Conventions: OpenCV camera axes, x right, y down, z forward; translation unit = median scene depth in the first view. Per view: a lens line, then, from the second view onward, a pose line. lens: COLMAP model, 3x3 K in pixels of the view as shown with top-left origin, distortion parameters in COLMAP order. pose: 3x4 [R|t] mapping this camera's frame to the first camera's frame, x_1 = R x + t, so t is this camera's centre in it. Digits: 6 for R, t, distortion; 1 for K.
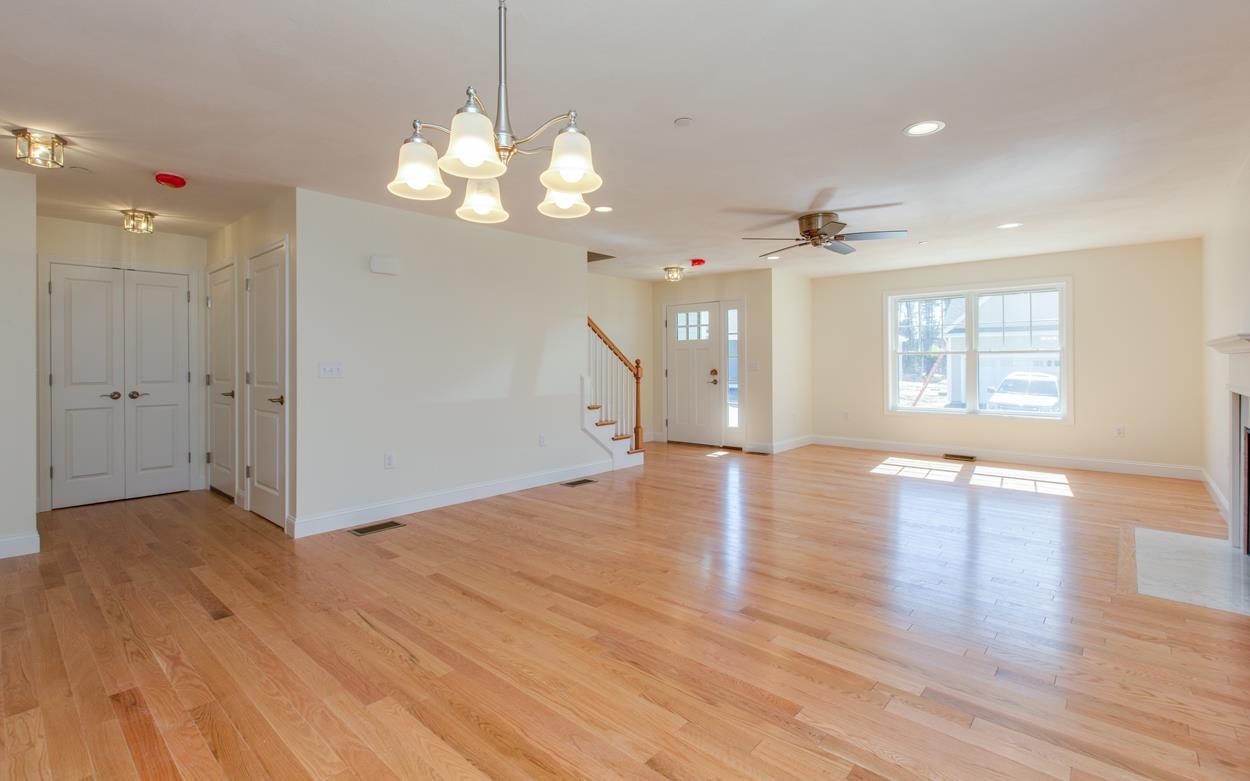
lens RADIAL K [[609.2, 0, 625.5], [0, 609.2, 359.9], [0, 0, 1]] dist [0.000992, 0.000189]
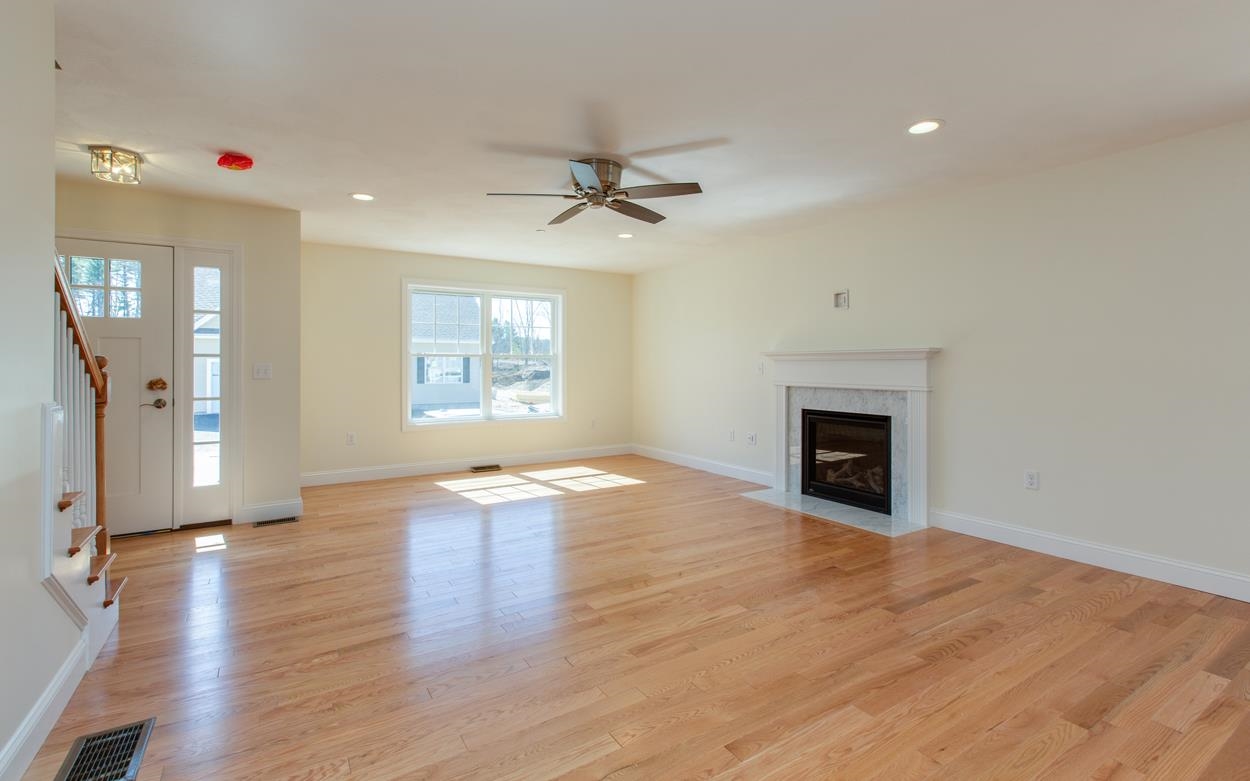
lens RADIAL K [[566.0, 0, 625.5], [0, 566.0, 363.3], [0, 0, 1]] dist [0.000974, 0.000329]
pose [[0.253948, 0.006743, 0.967194, -0.318798], [-0.004359, 0.999974, -0.005827, 0.005155], [-0.967208, -0.002736, 0.253971, 0.761493]]
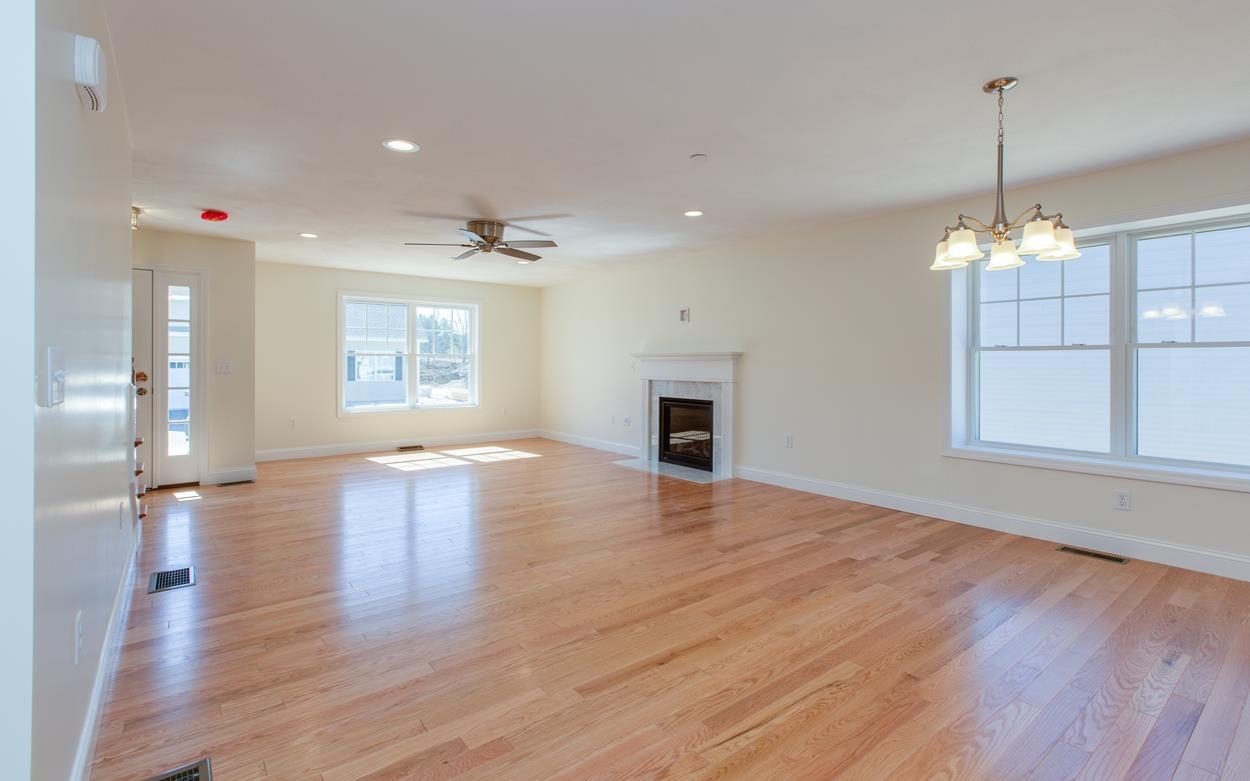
lens RADIAL K [[576.3, 0, 648.7], [0, 576.3, 364.4], [0, 0, 1]] dist [0.002349, 0.000282]
pose [[0.125285, 0.003246, 0.992115, -0.608115], [-0.007616, 0.999968, -0.002310, 0.005937], [-0.992092, -0.007266, 0.125306, 0.571901]]
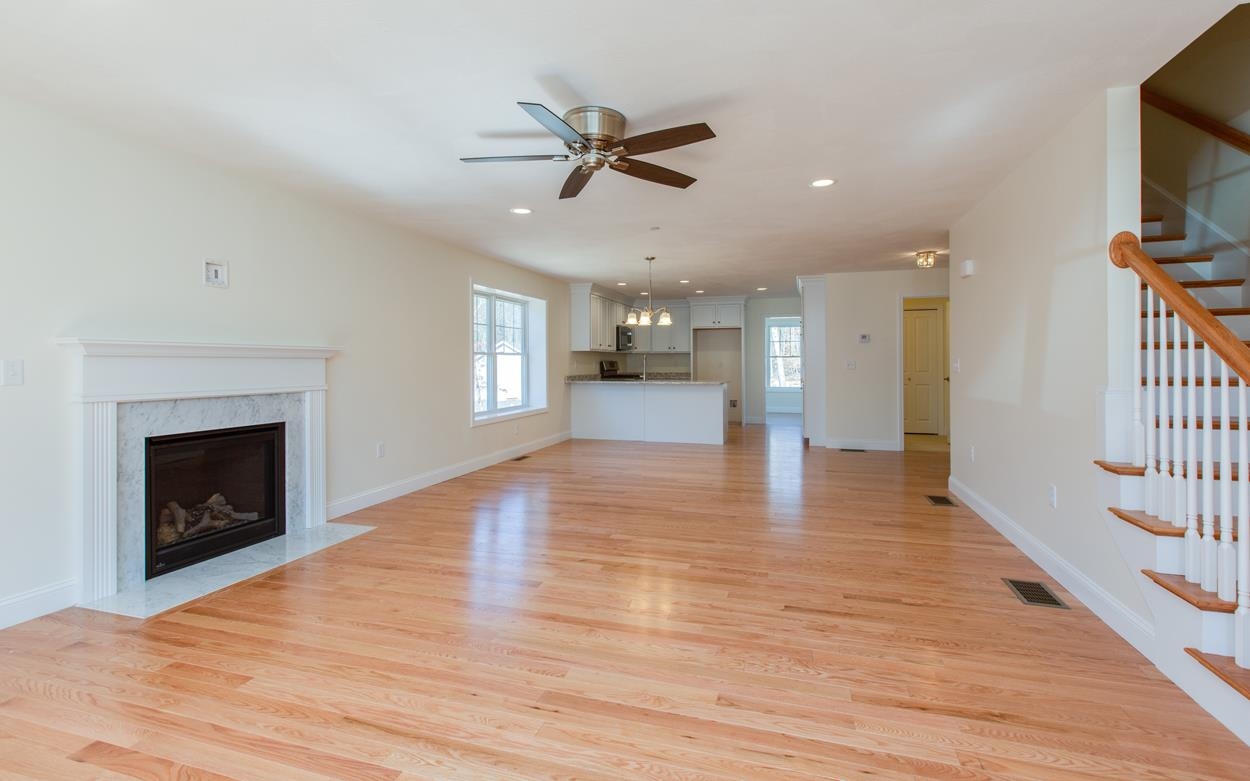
lens RADIAL K [[566.0, 0, 625.5], [0, 566.0, 363.3], [0, 0, 1]] dist [0.000974, 0.000329]
pose [[-0.898869, 0.007842, -0.438147, 0.537269], [0.009075, 0.999959, -0.000720, 0.005051], [0.438124, -0.004624, -0.898903, 1.471553]]
